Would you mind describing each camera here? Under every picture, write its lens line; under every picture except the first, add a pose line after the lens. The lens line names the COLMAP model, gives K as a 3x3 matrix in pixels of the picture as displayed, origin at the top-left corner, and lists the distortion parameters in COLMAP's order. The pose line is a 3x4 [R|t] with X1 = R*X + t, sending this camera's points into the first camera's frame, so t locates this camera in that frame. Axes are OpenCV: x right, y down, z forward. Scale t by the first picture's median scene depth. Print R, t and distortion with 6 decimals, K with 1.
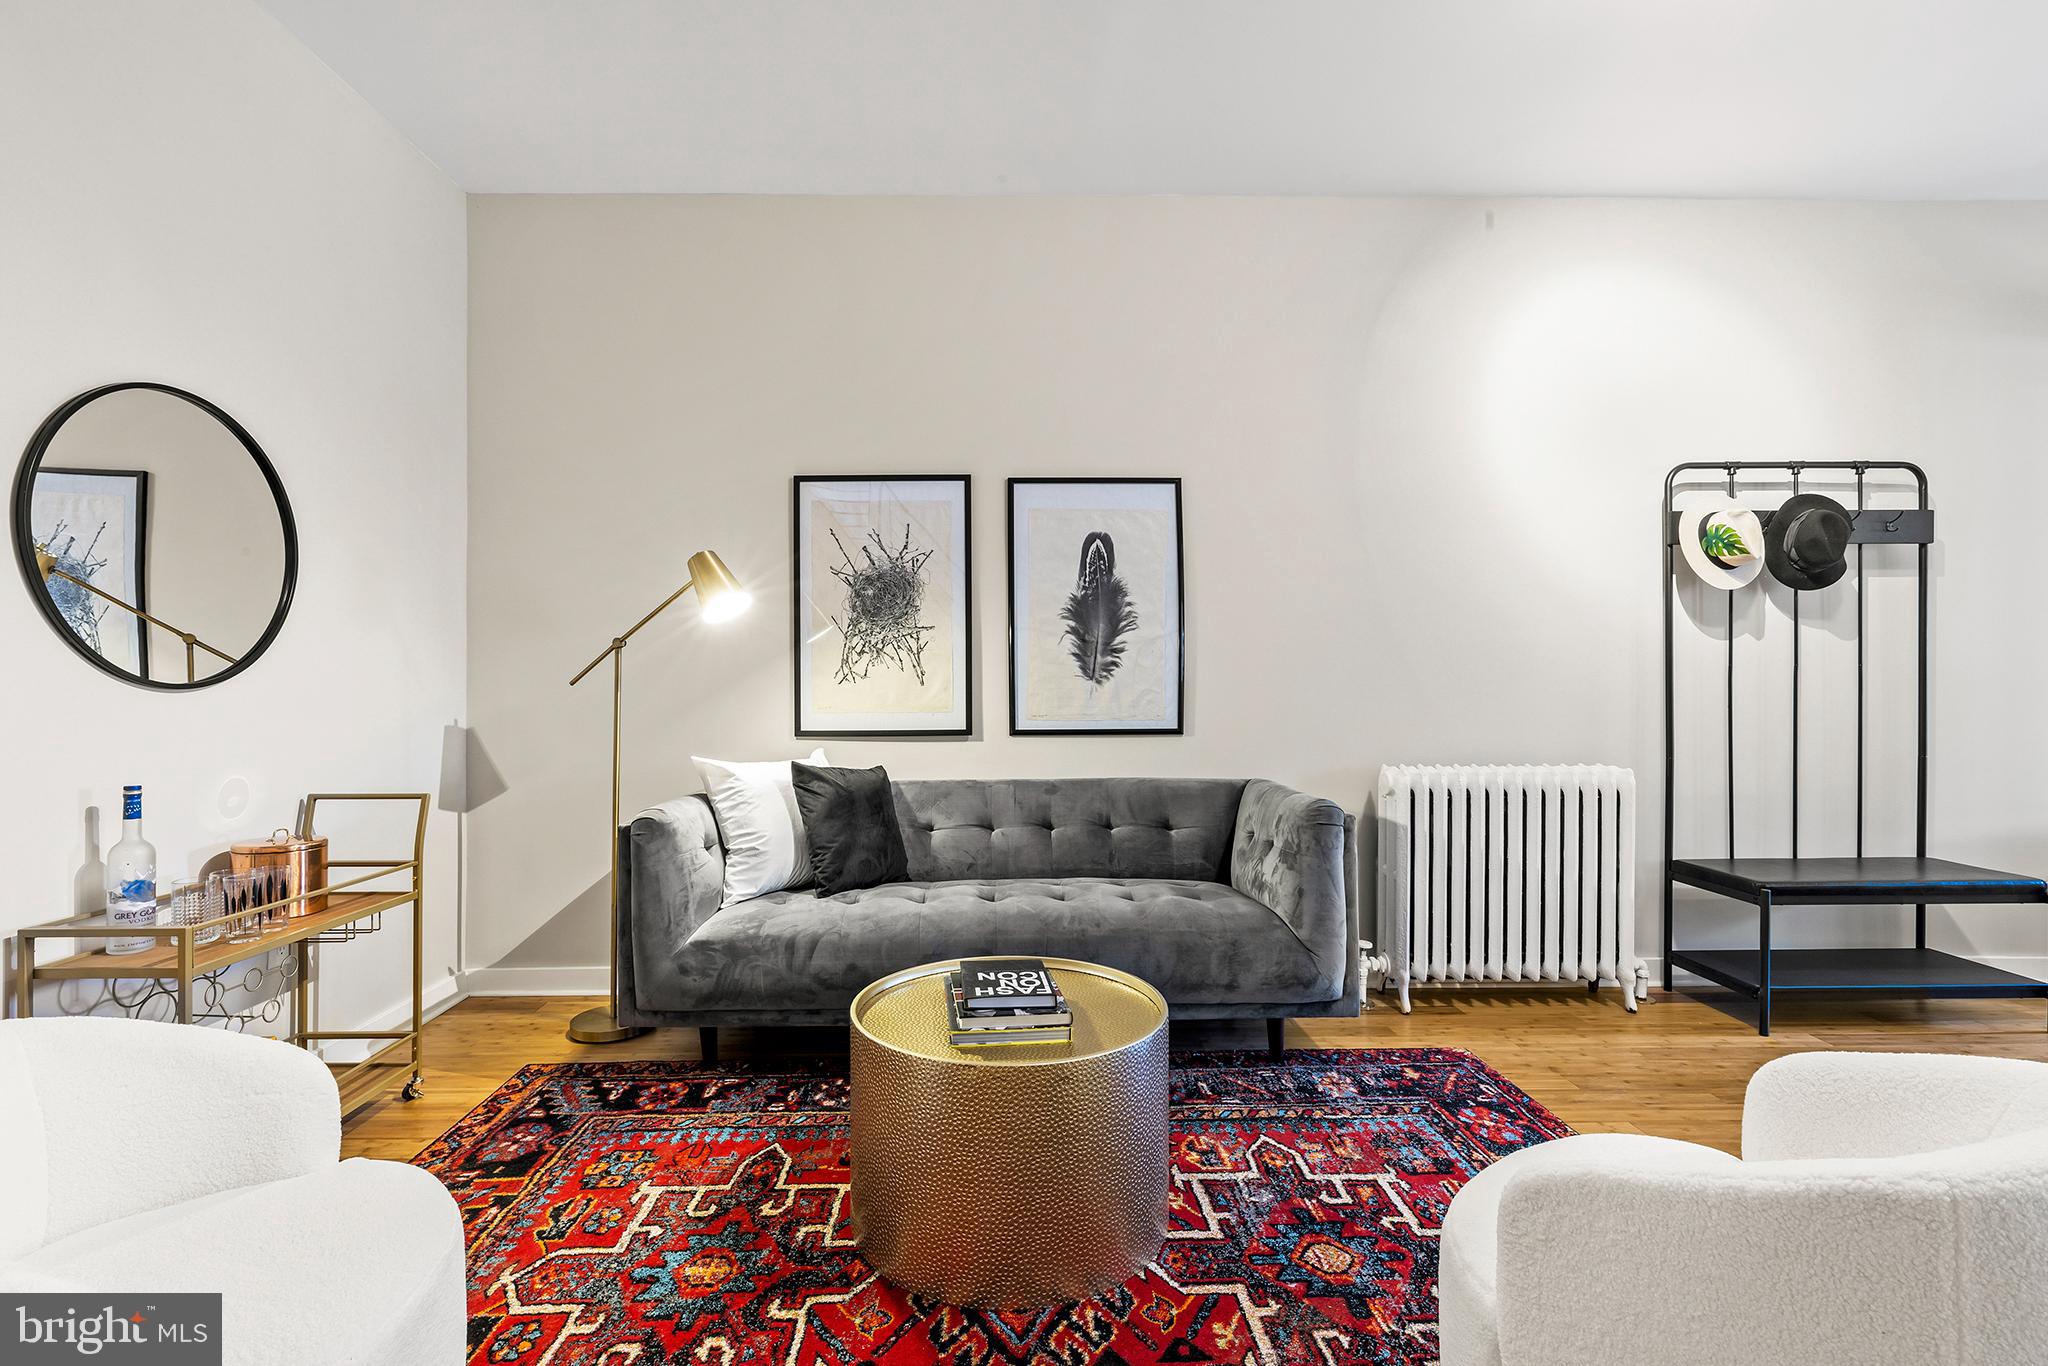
lens RADIAL K [[933.2, 0, 1021.3], [0, 933.2, 675.0], [0, 0, 1]] dist [0.005133, -0.000324]
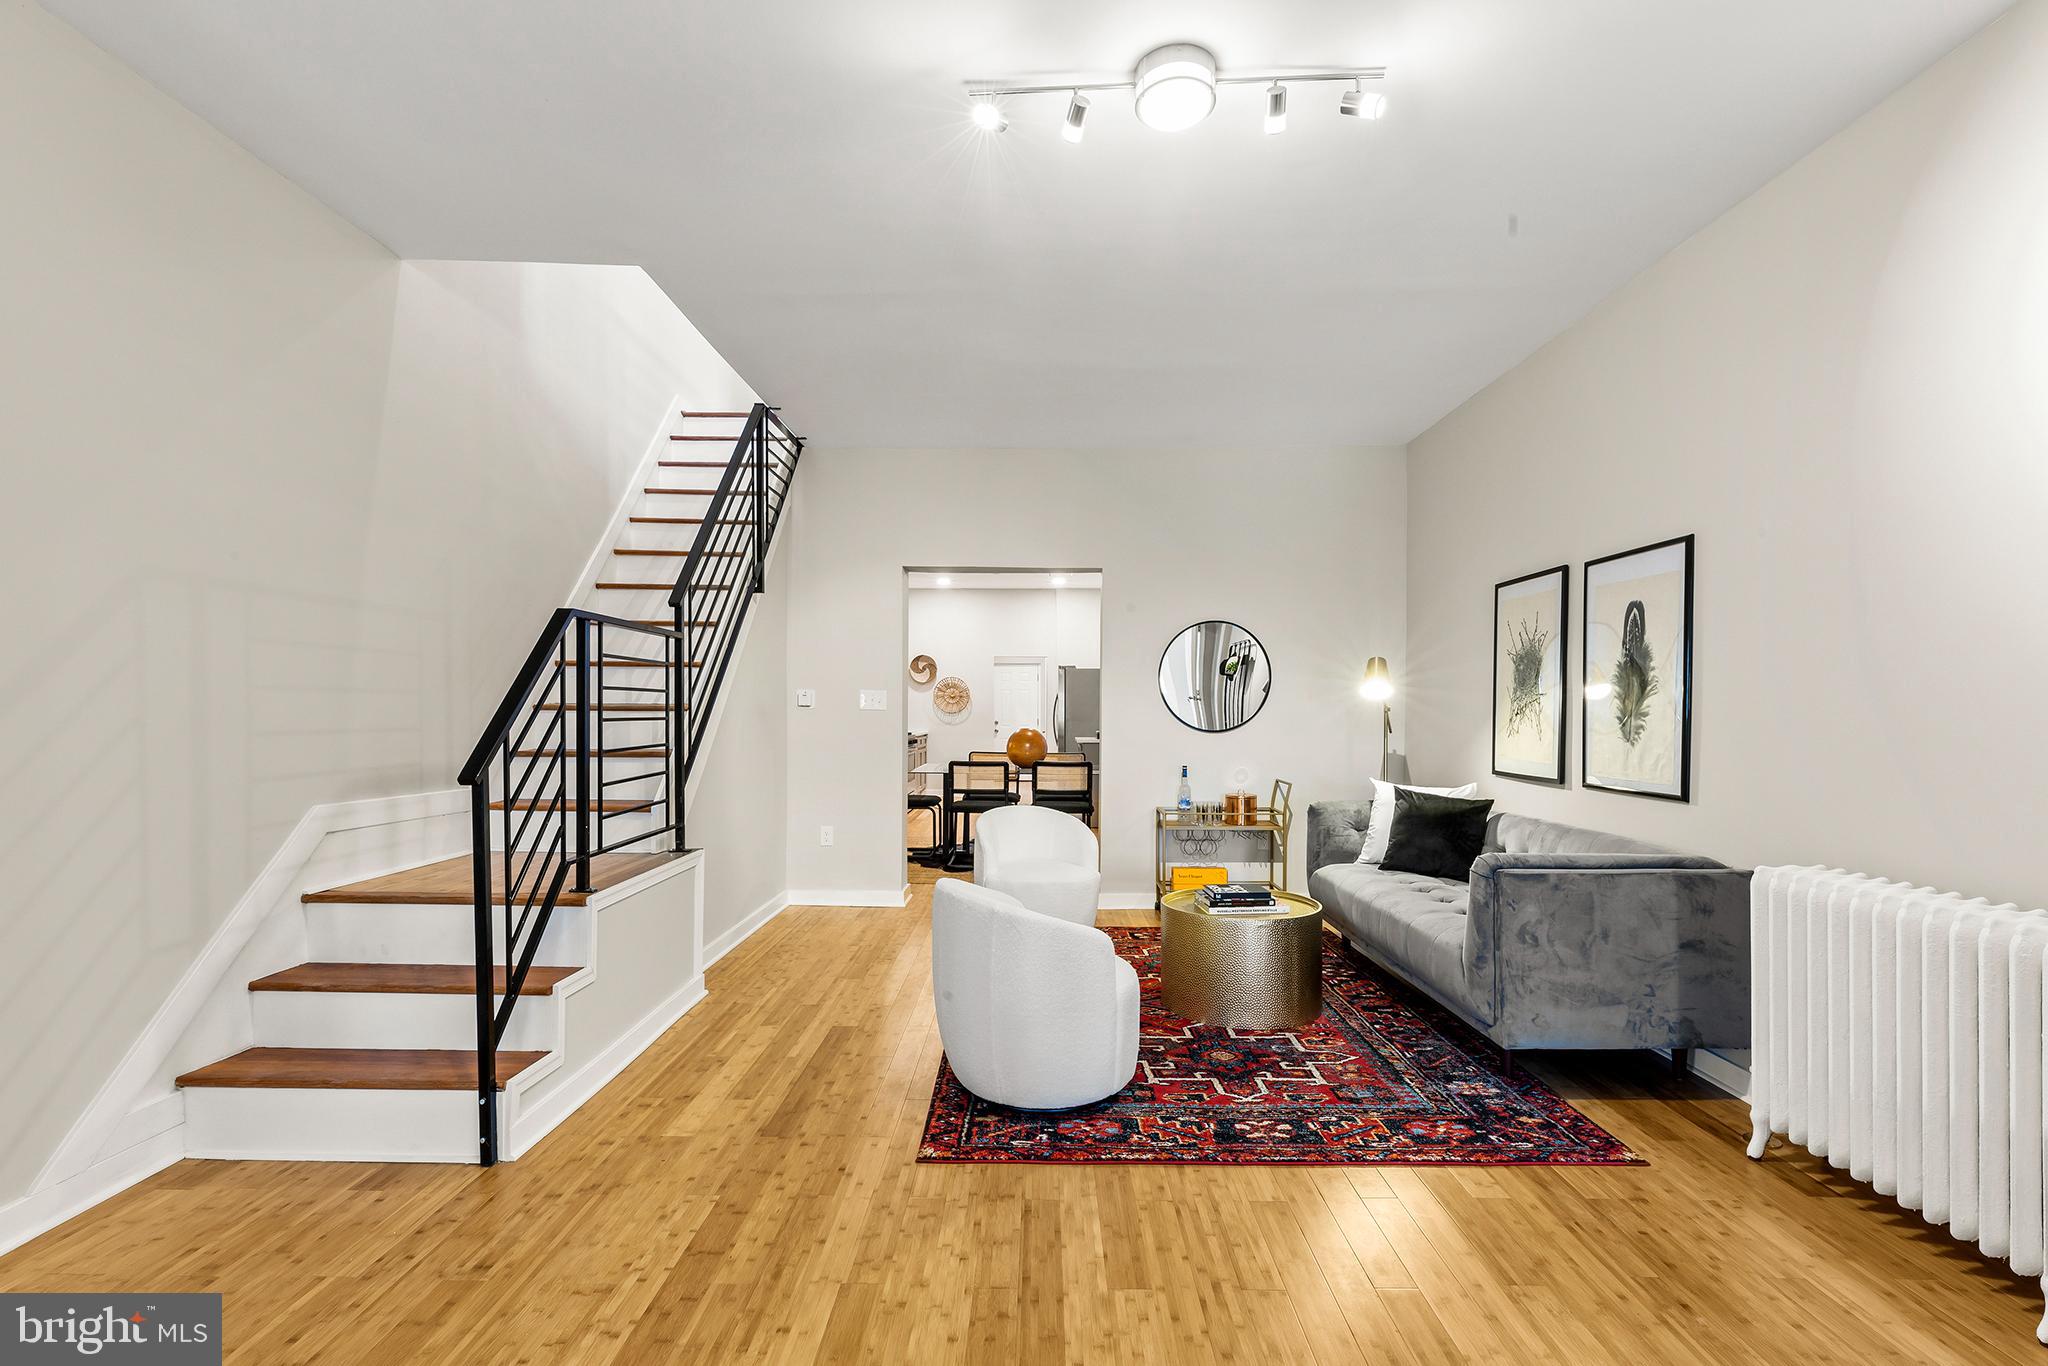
lens RADIAL K [[933.2, 0, 1036.1], [0, 933.2, 731.2], [0, 0, 1]] dist [0.005133, -0.000324]
pose [[-0.021602, 0.026944, -0.999404, 1.185026], [0.008380, 0.999607, 0.026769, -0.042503], [0.999732, -0.007796, -0.021819, 0.365538]]
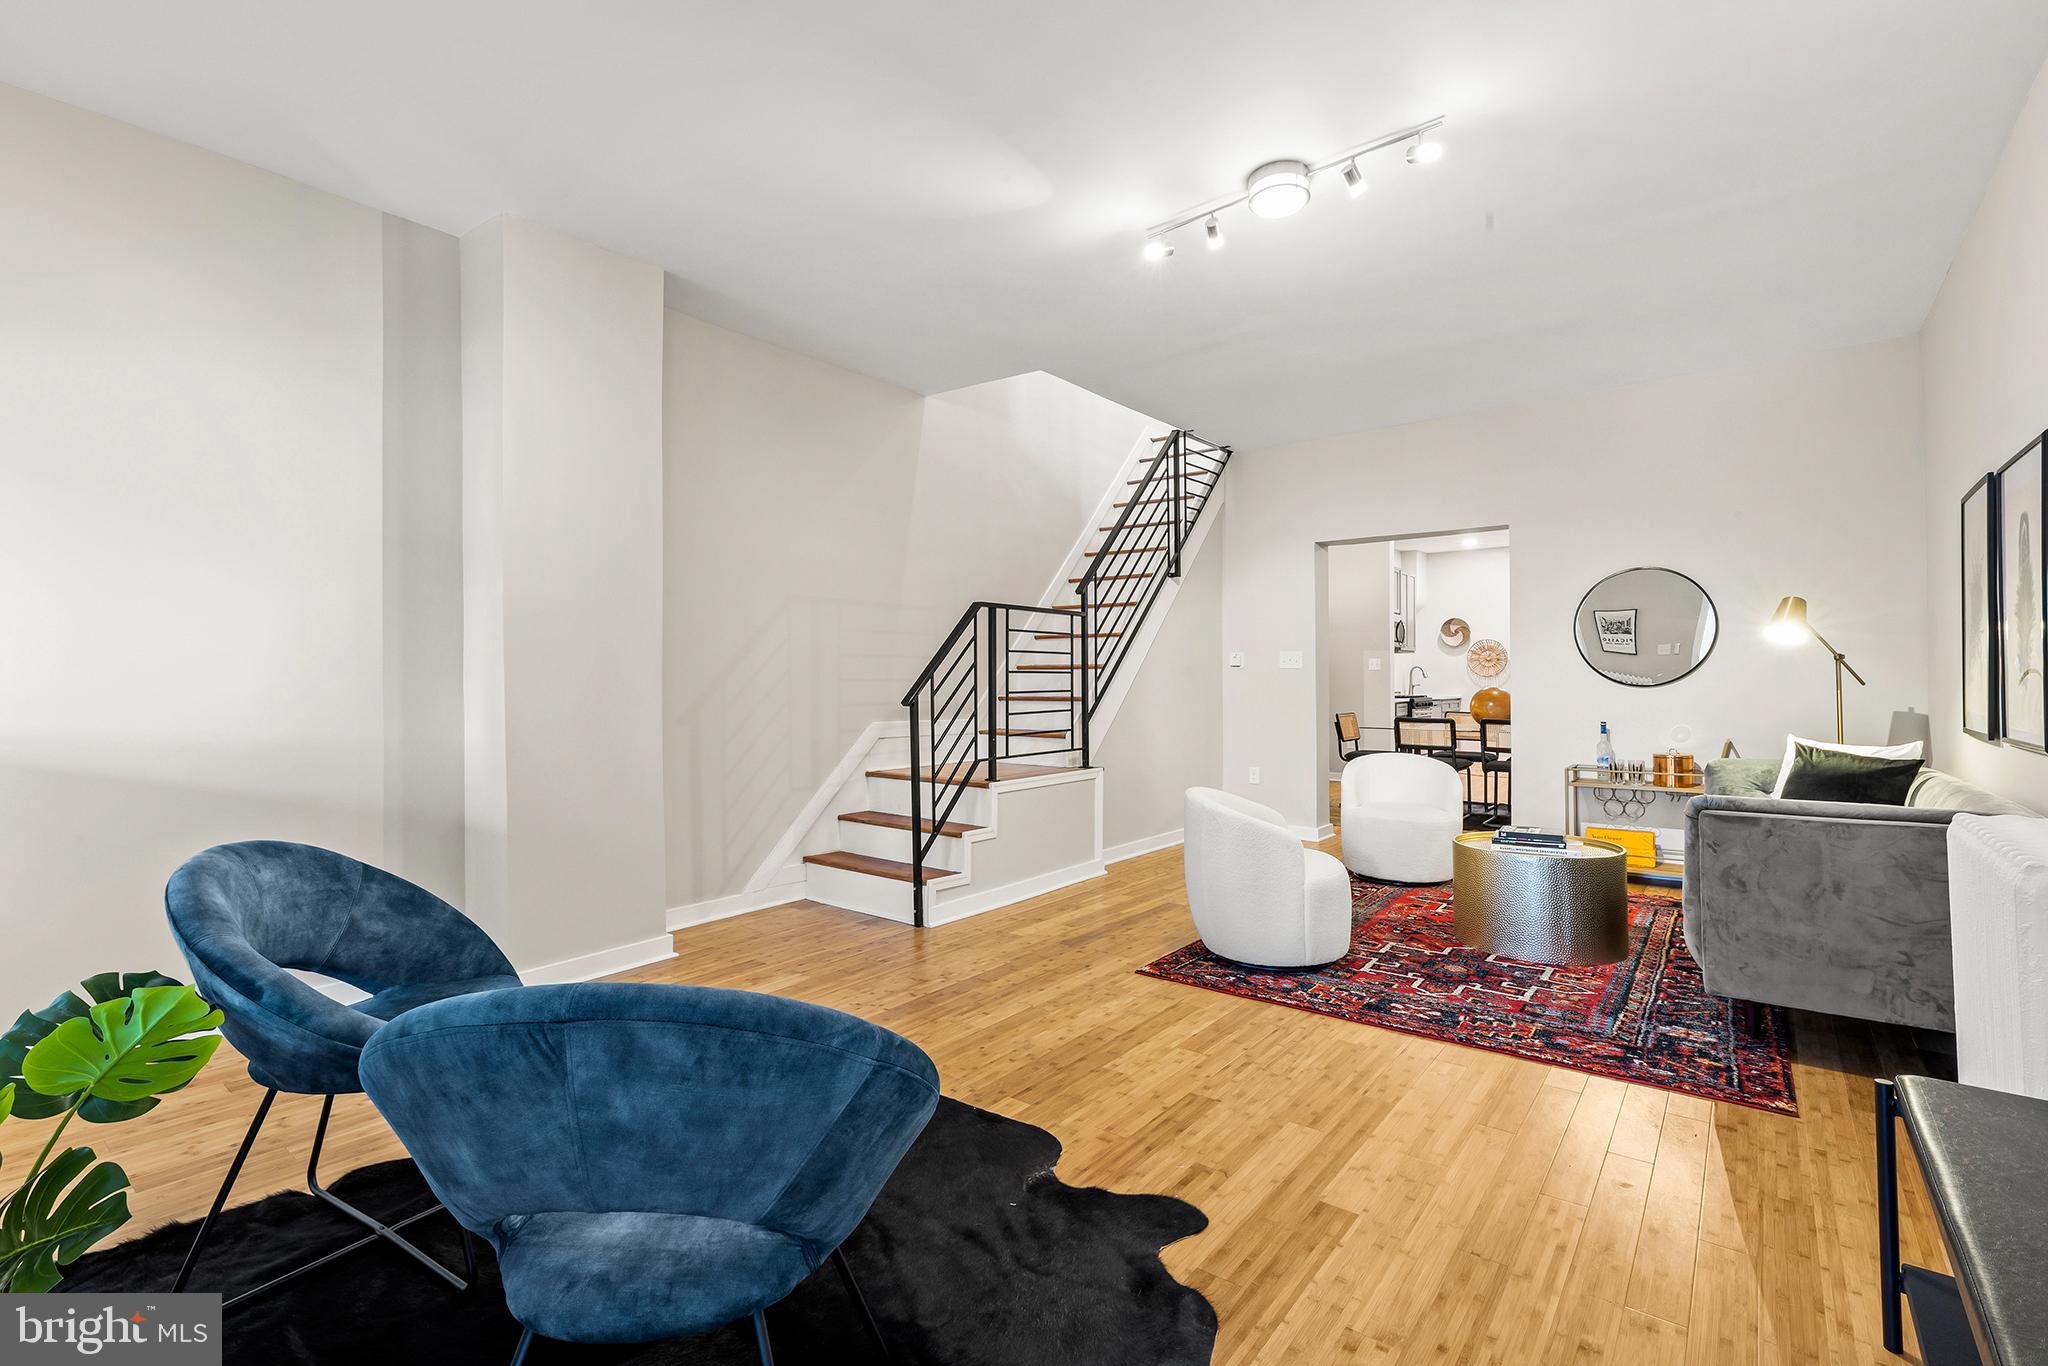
lens RADIAL K [[933.2, 0, 1034.7], [0, 933.2, 682.2], [0, 0, 1]] dist [0.005133, -0.000324]
pose [[-0.624380, 0.007064, -0.781089, 1.362771], [0.016486, 0.999856, -0.004136, -0.008457], [0.780946, -0.015459, -0.624407, 0.853098]]
